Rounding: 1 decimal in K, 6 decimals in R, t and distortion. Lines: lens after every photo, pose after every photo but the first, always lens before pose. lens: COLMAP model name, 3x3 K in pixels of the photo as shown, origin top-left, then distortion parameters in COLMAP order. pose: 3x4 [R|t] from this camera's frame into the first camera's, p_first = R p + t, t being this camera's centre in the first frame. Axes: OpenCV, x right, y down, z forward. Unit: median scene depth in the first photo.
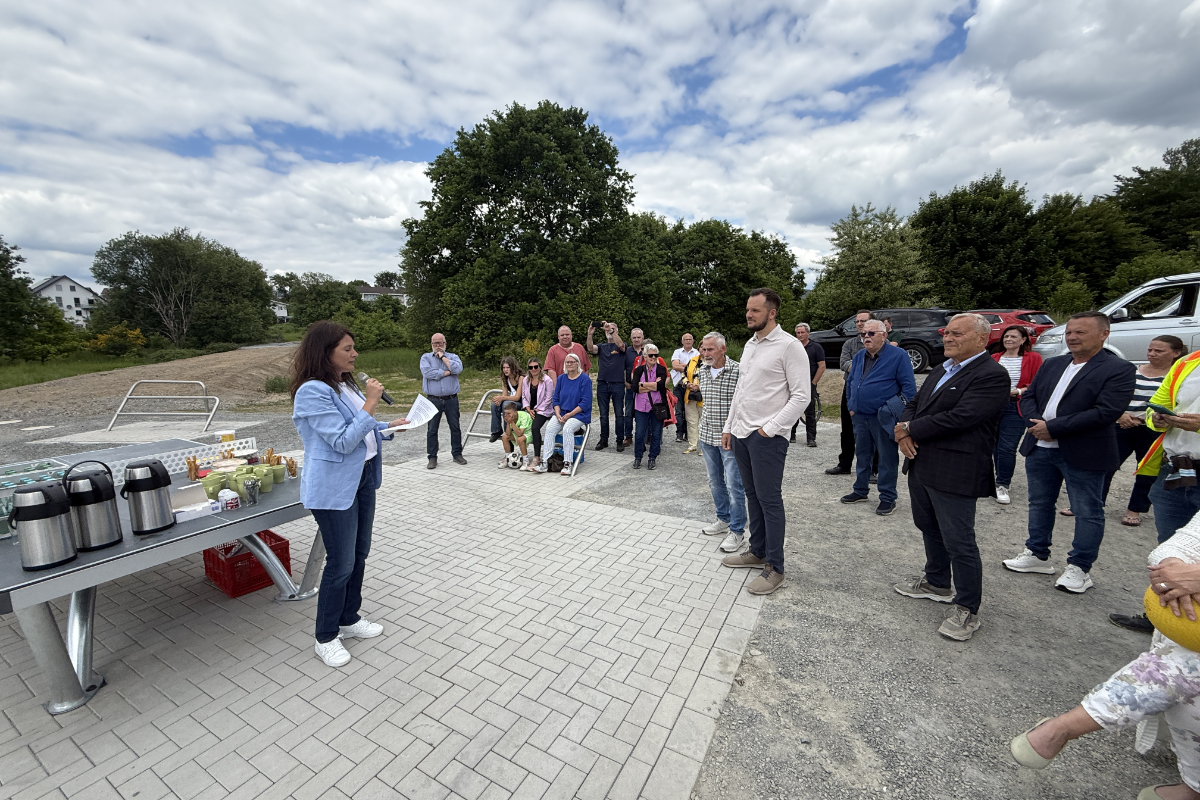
lens RADIAL K [[480.5, 0, 599.4], [0, 480.5, 389.3], [0, 0, 1]] dist [0.006055, 0.000087]
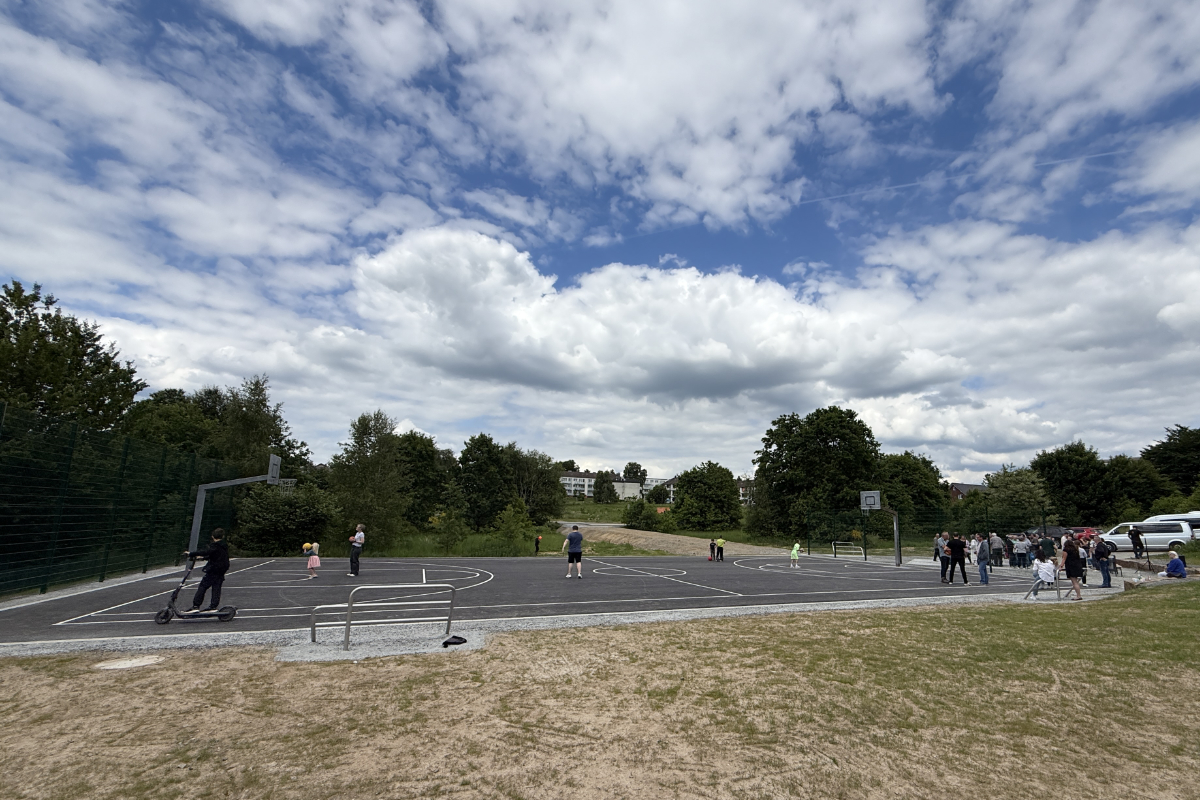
lens RADIAL K [[585.6, 0, 601.9], [0, 585.6, 412.7], [0, 0, 1]] dist [-0.002043, -0.000233]
pose [[0.998507, 0.025343, -0.048380, -0.986969], [-0.038019, 0.958489, -0.282582, 0.141280], [0.039210, 0.283999, 0.958022, -1.385632]]
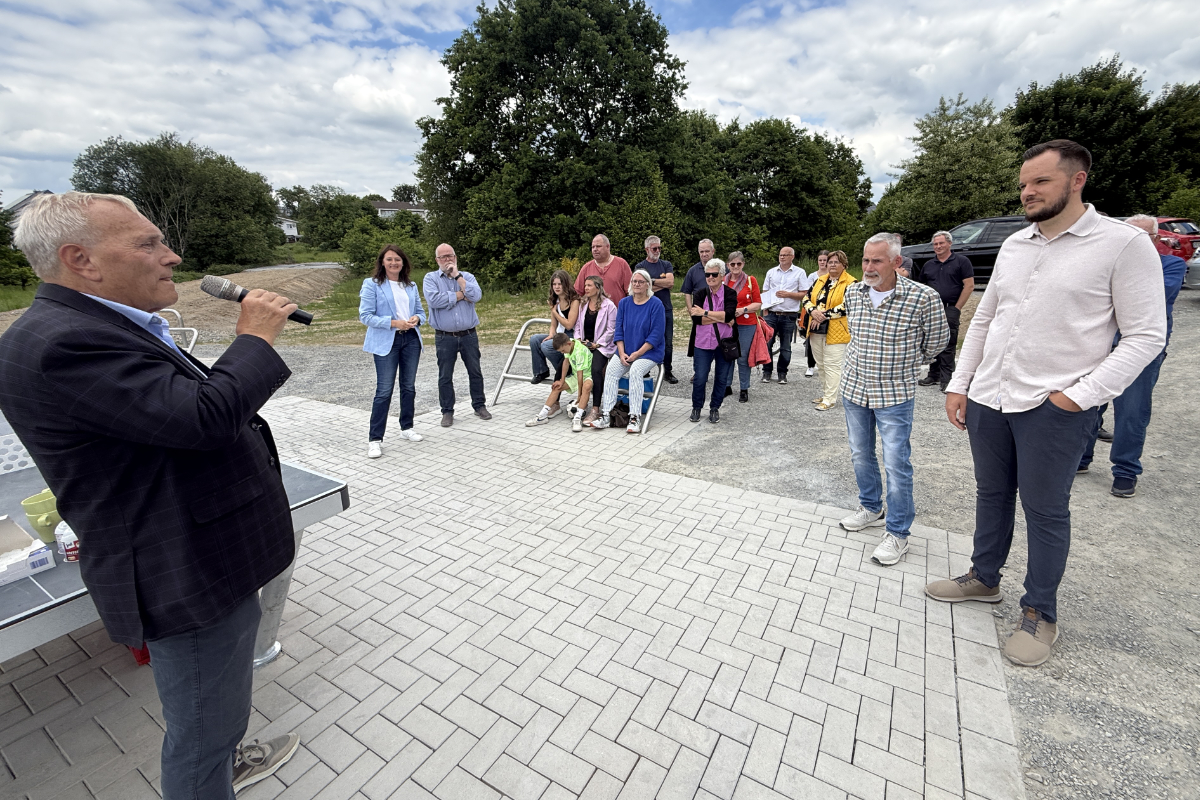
lens RADIAL K [[512.2, 0, 634.4], [0, 512.2, 362.3], [0, 0, 1]] dist [0.002122, 0.000247]
pose [[0.999961, -0.004061, -0.007841, -0.014704], [0.004779, 0.995570, 0.093907, -0.001785], [0.007425, -0.093940, 0.995550, 0.046862]]
